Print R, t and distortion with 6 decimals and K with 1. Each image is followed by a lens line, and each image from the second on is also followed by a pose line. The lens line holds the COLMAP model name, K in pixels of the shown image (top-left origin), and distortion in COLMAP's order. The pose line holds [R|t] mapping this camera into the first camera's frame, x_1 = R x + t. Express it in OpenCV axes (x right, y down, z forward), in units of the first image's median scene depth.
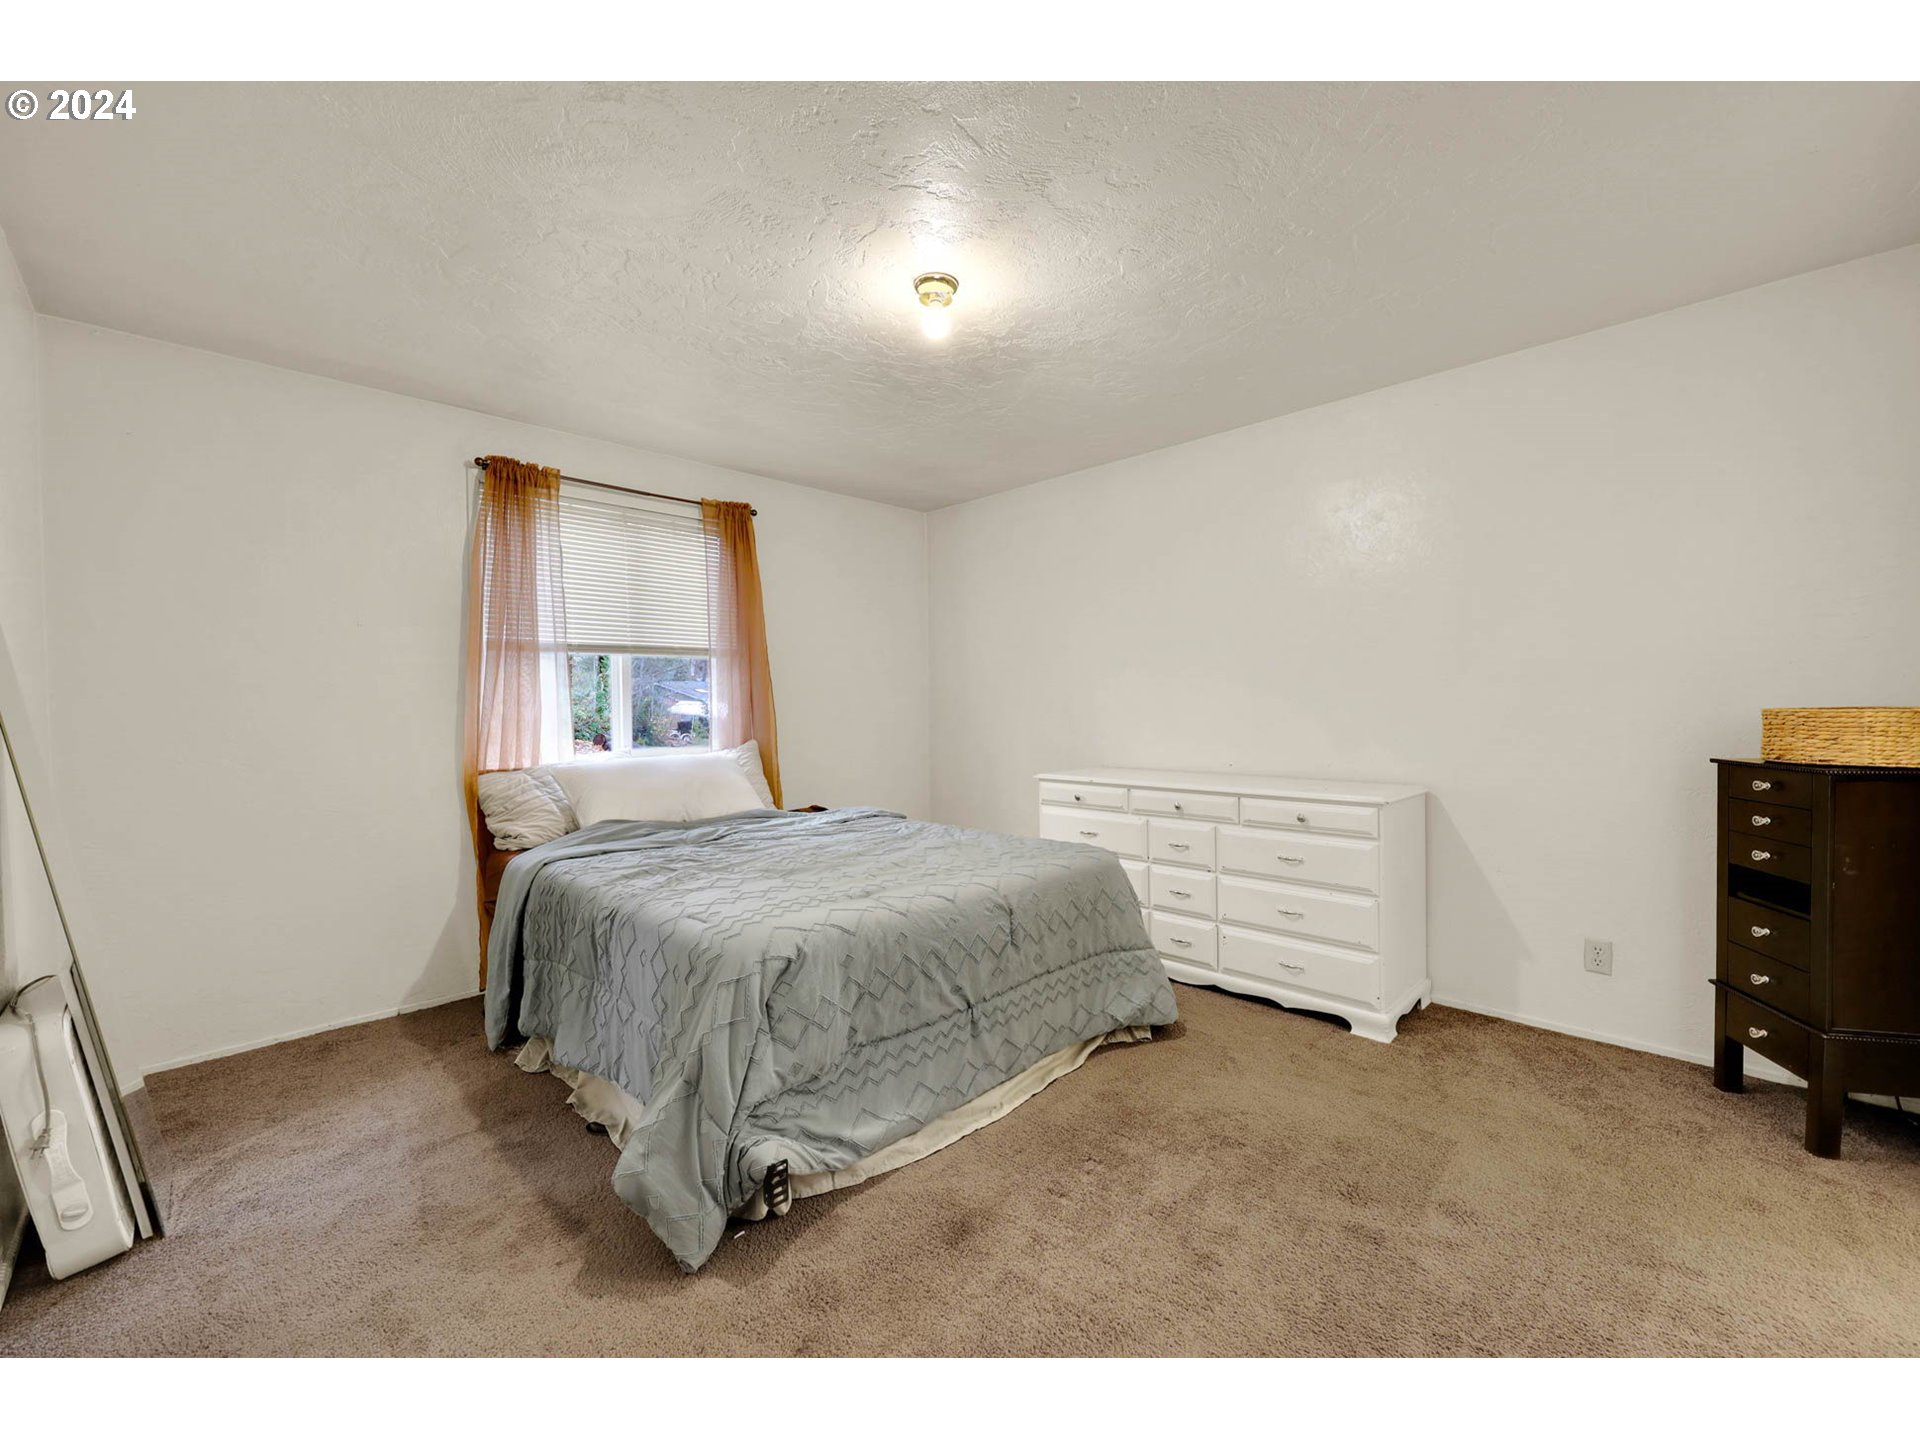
lens RADIAL K [[793.9, 0, 955.3], [0, 793.9, 708.5], [0, 0, 1]] dist [0.000924, 0.000026]
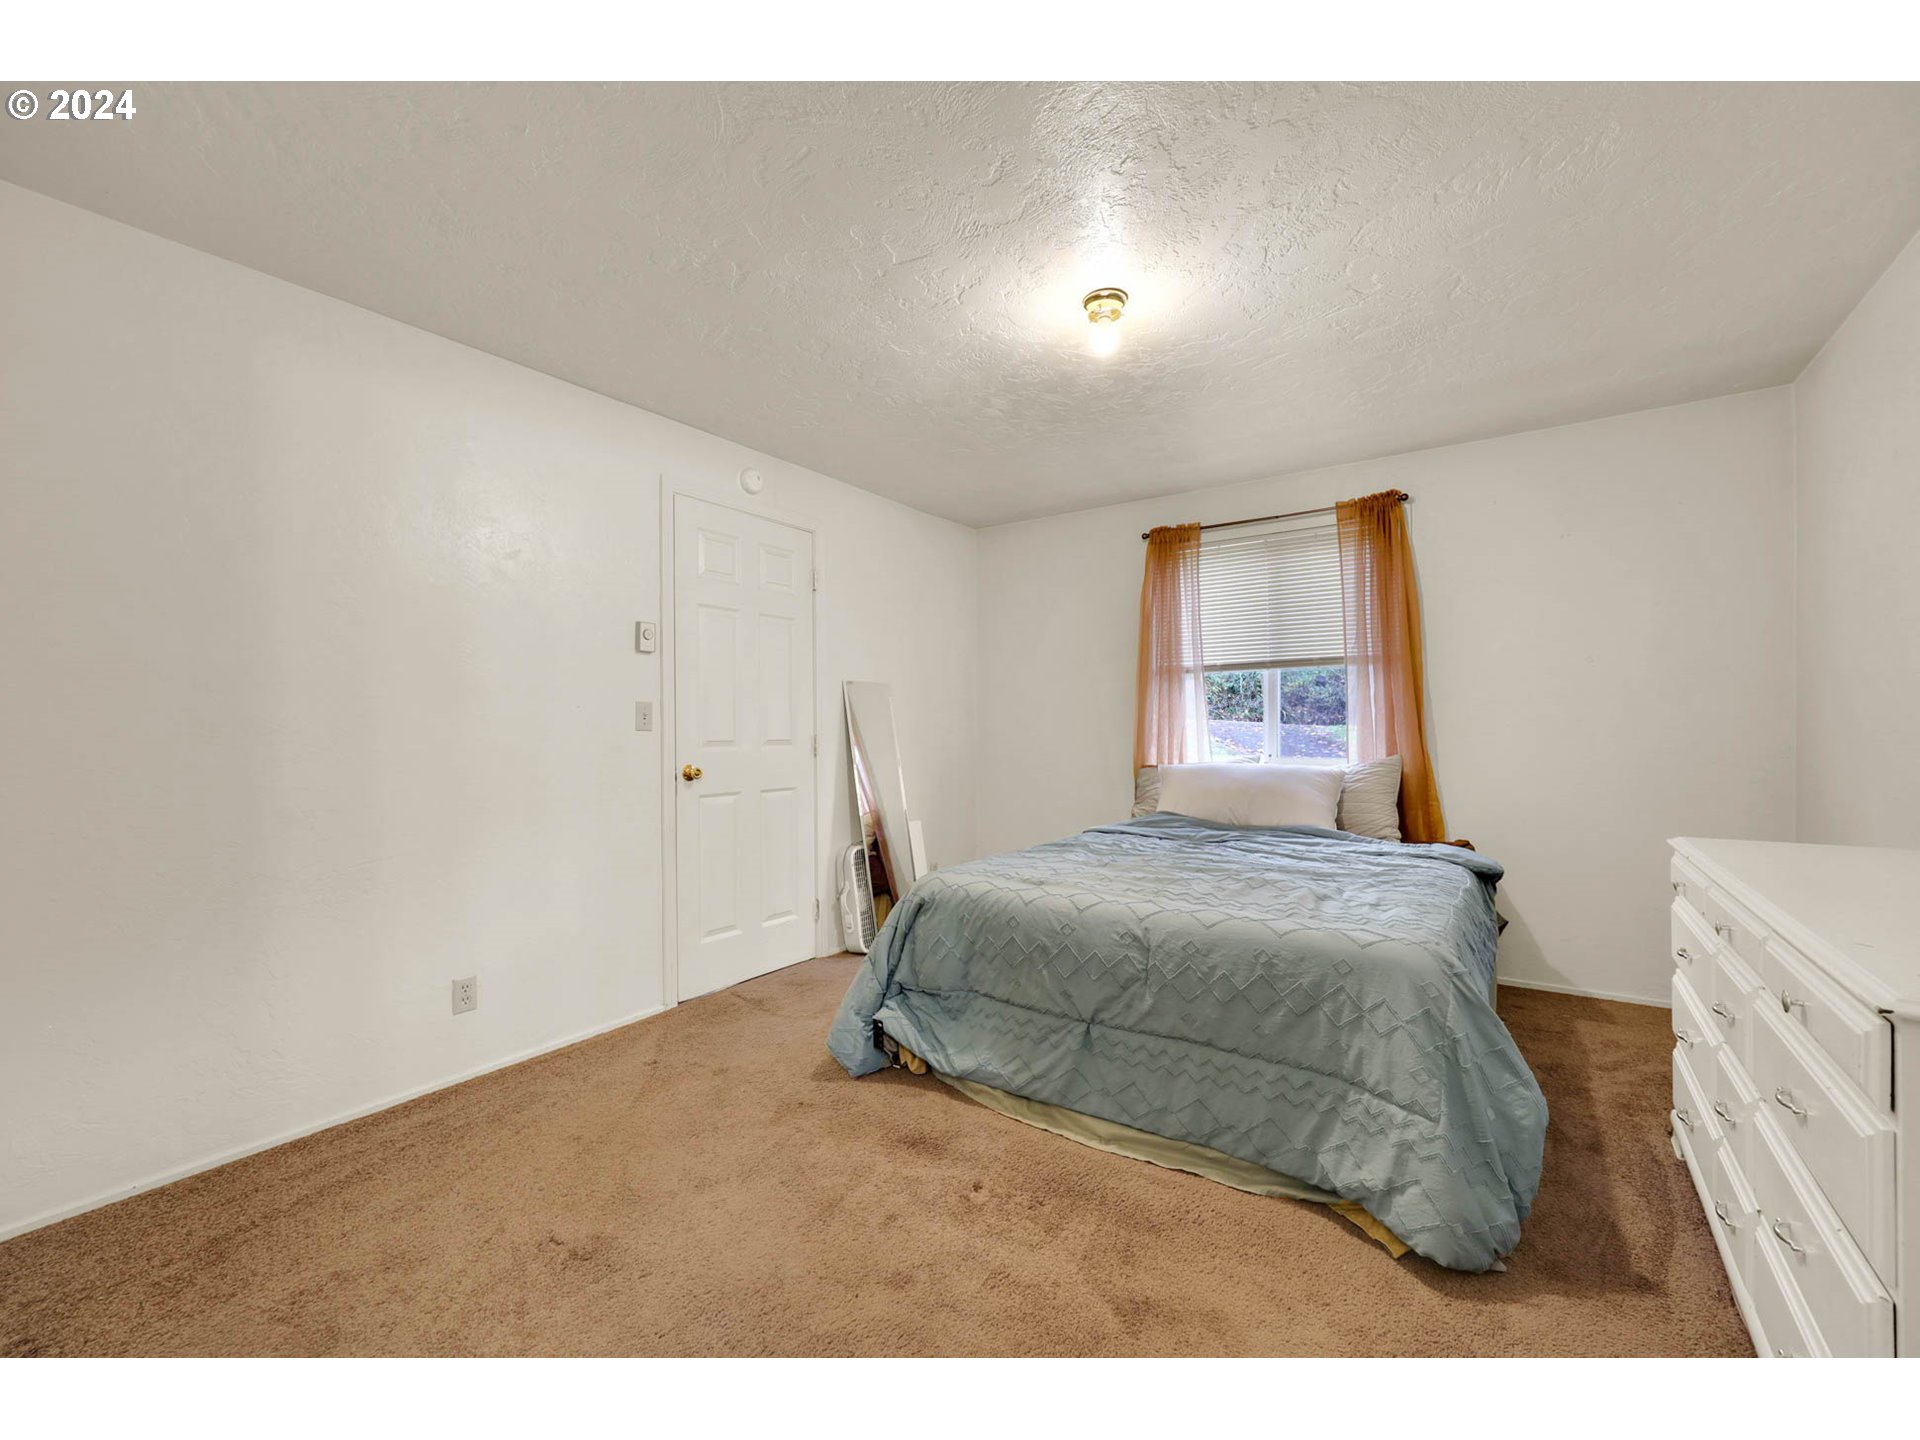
lens RADIAL K [[793.9, 0, 955.3], [0, 793.9, 708.5], [0, 0, 1]] dist [0.000924, 0.000026]
pose [[0.163911, -0.007818, -0.986444, 0.639530], [0.002918, 0.999968, -0.007440, -0.008518], [0.986471, -0.001659, 0.163929, 0.435800]]
